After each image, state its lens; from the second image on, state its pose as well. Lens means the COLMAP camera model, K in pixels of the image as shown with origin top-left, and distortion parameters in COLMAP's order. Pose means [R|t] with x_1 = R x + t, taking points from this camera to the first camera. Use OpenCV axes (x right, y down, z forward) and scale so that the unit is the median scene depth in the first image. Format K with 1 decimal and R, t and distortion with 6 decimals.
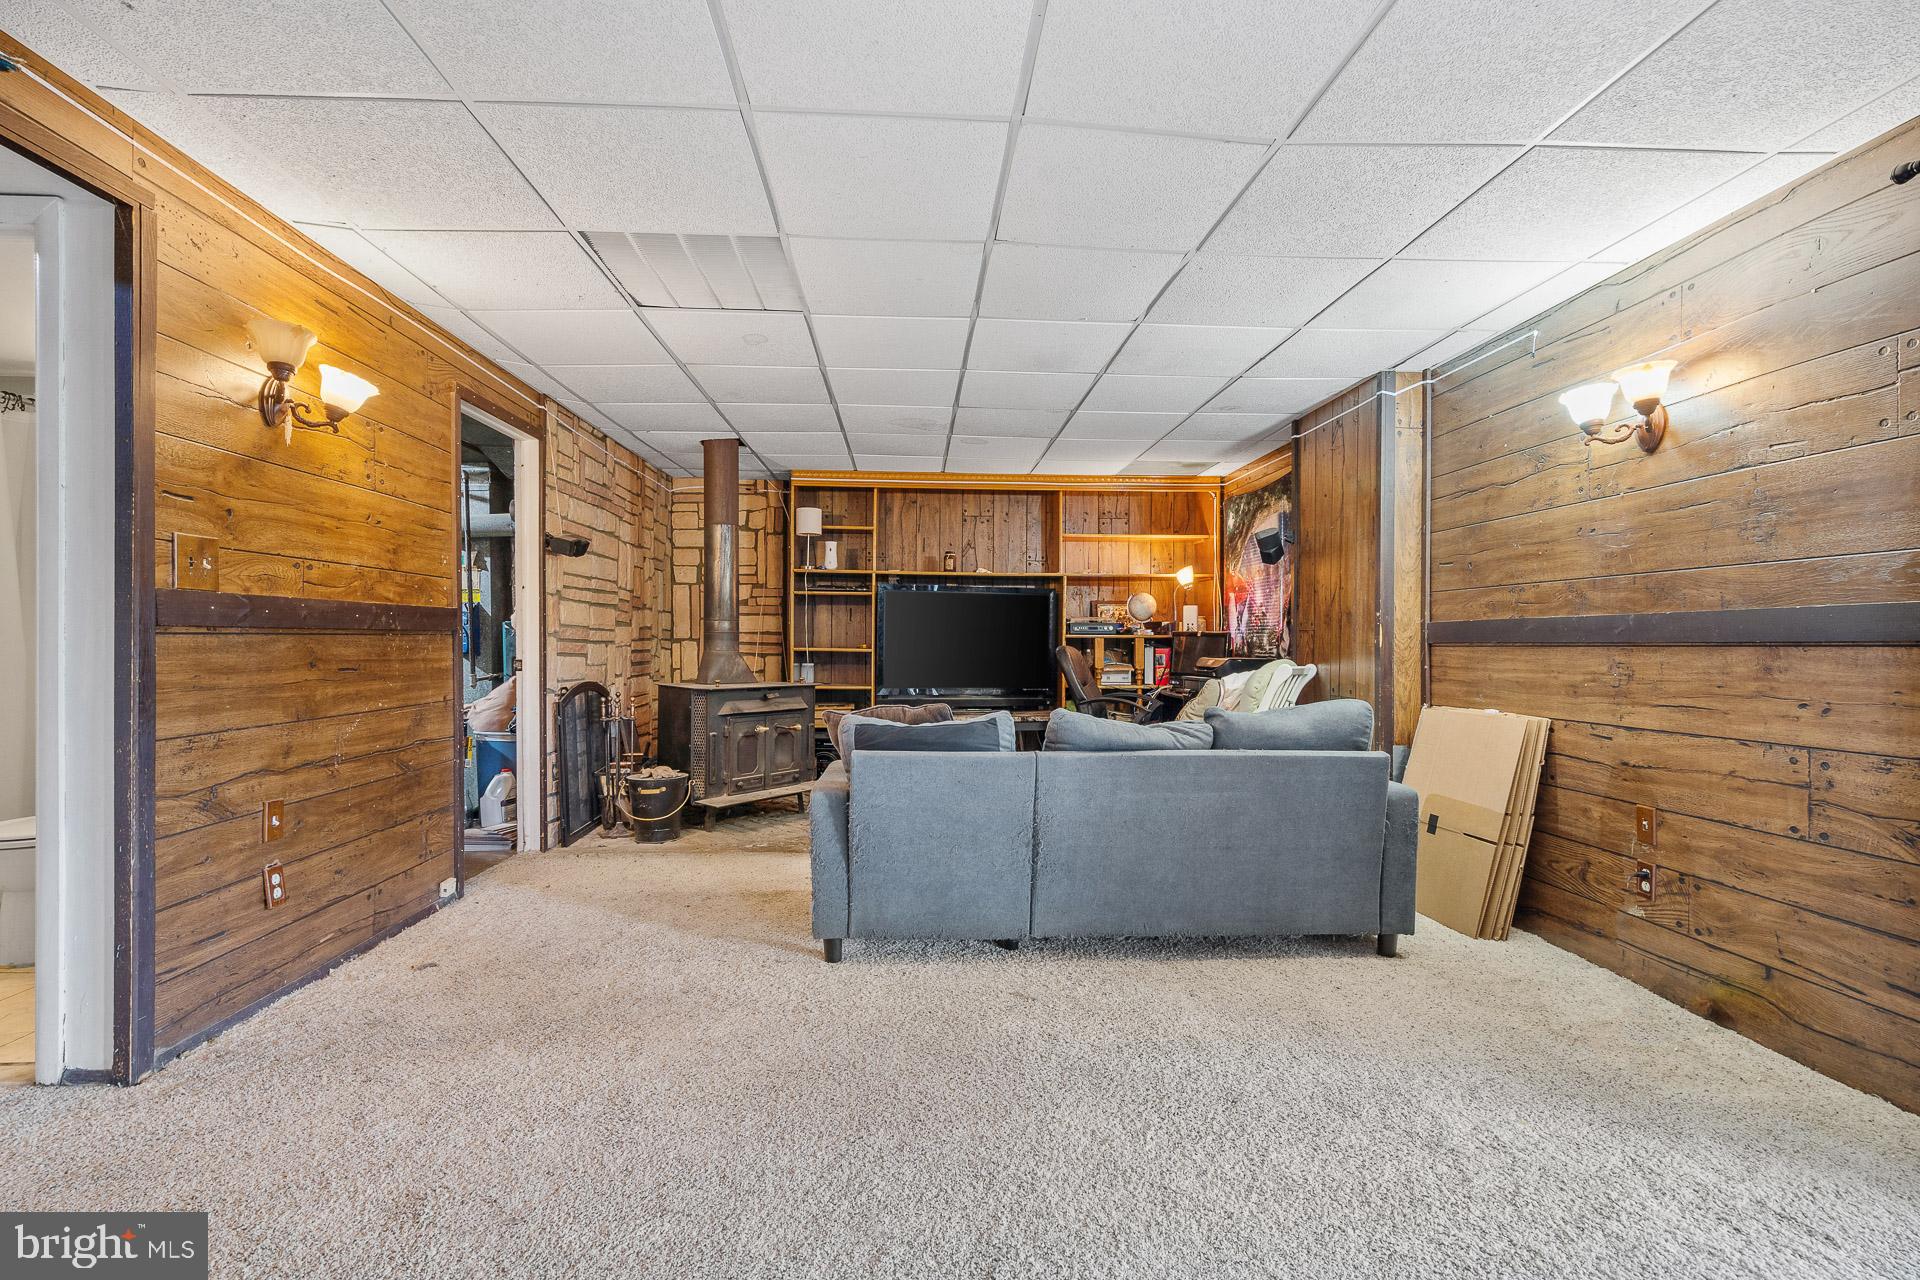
lens RADIAL K [[871.2, 0, 914.1], [0, 871.2, 651.9], [0, 0, 1]] dist [-0.008393, 0.001963]
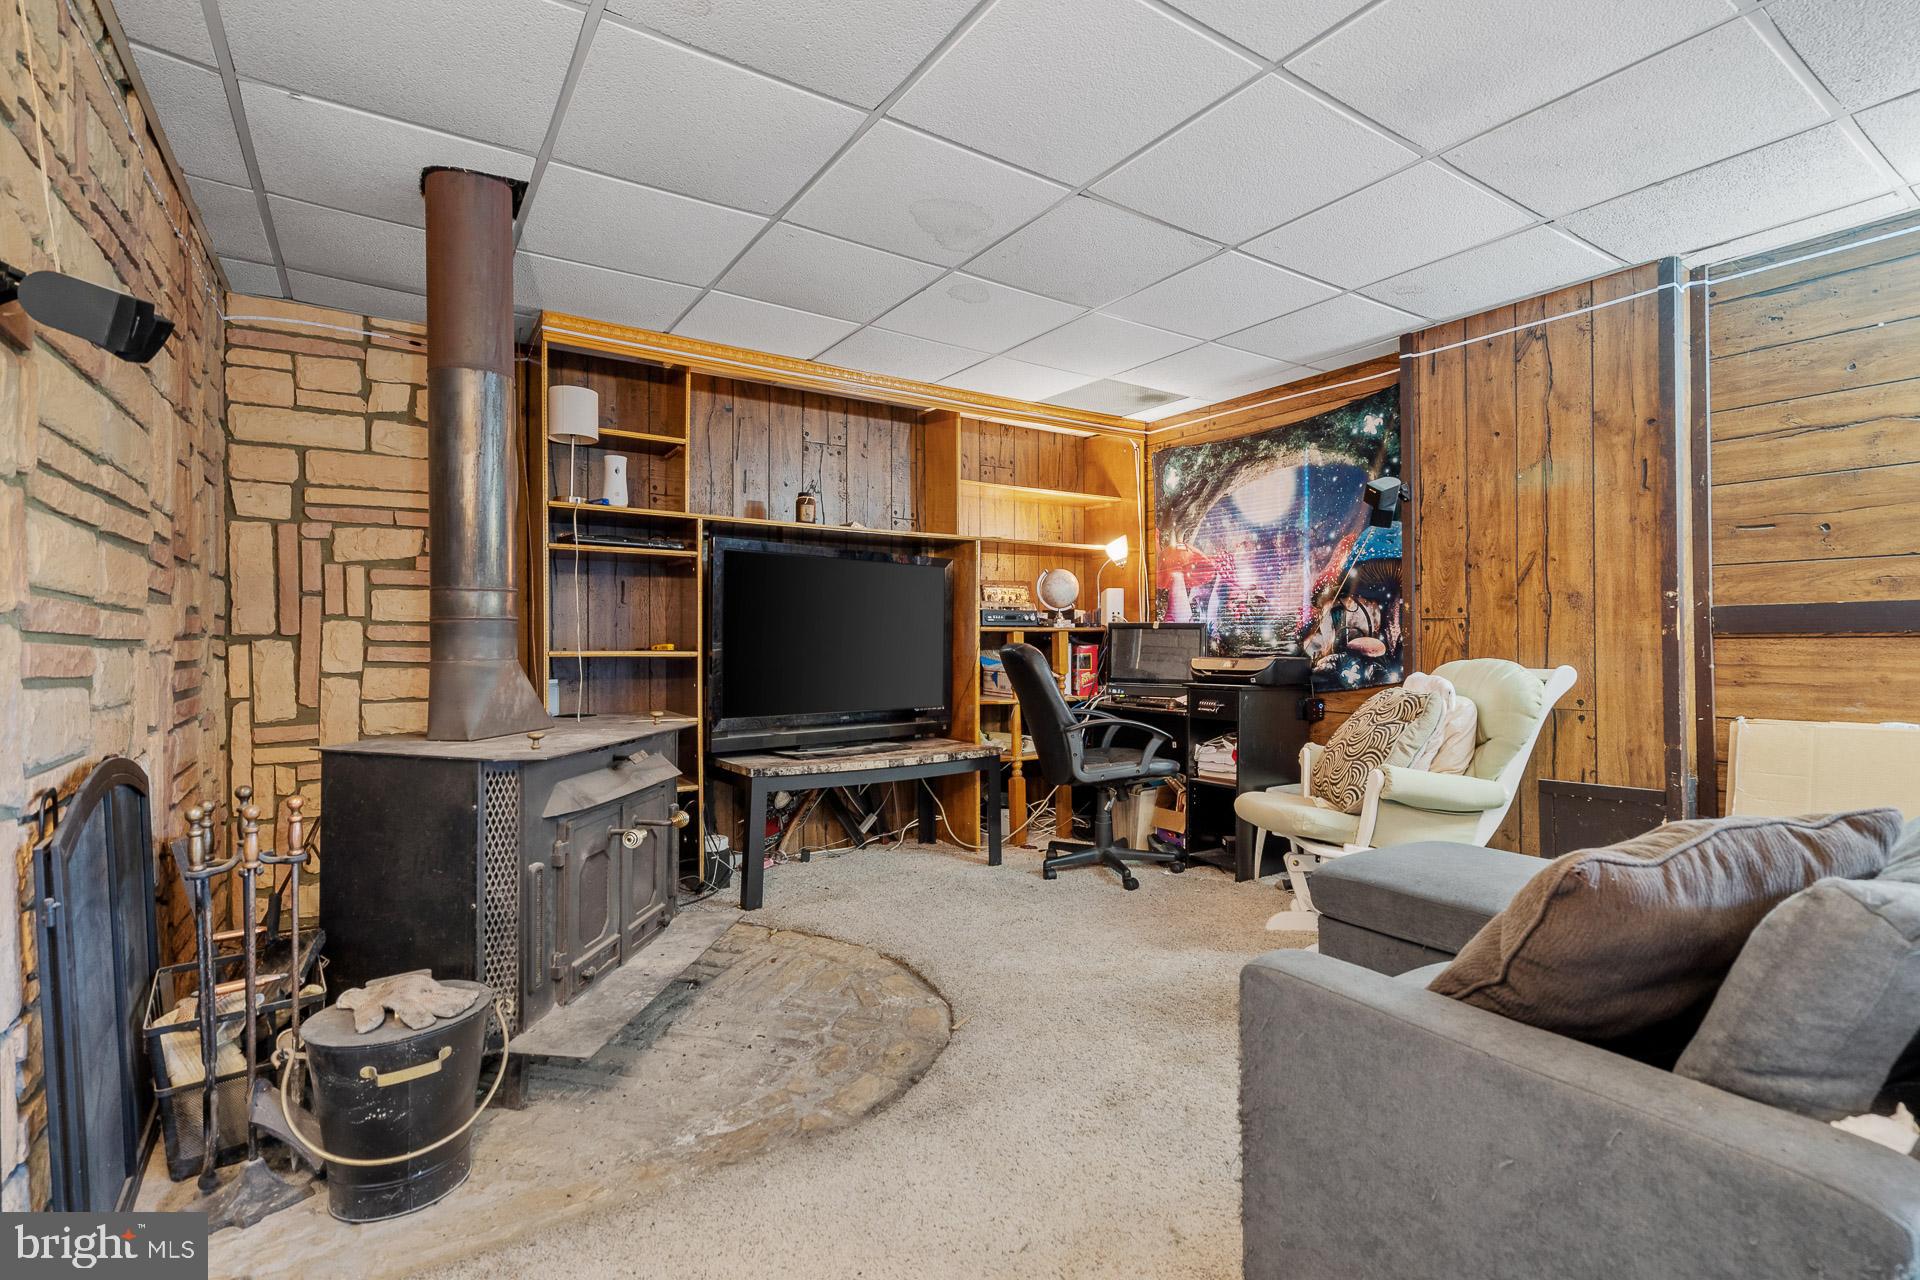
lens RADIAL K [[871.2, 0, 904.5], [0, 871.2, 649.9], [0, 0, 1]] dist [-0.008393, 0.001963]
pose [[0.848447, -0.012845, 0.529124, -0.242663], [0.012839, 0.999911, 0.003687, -0.004946], [-0.529125, 0.003665, 0.848536, 0.461813]]
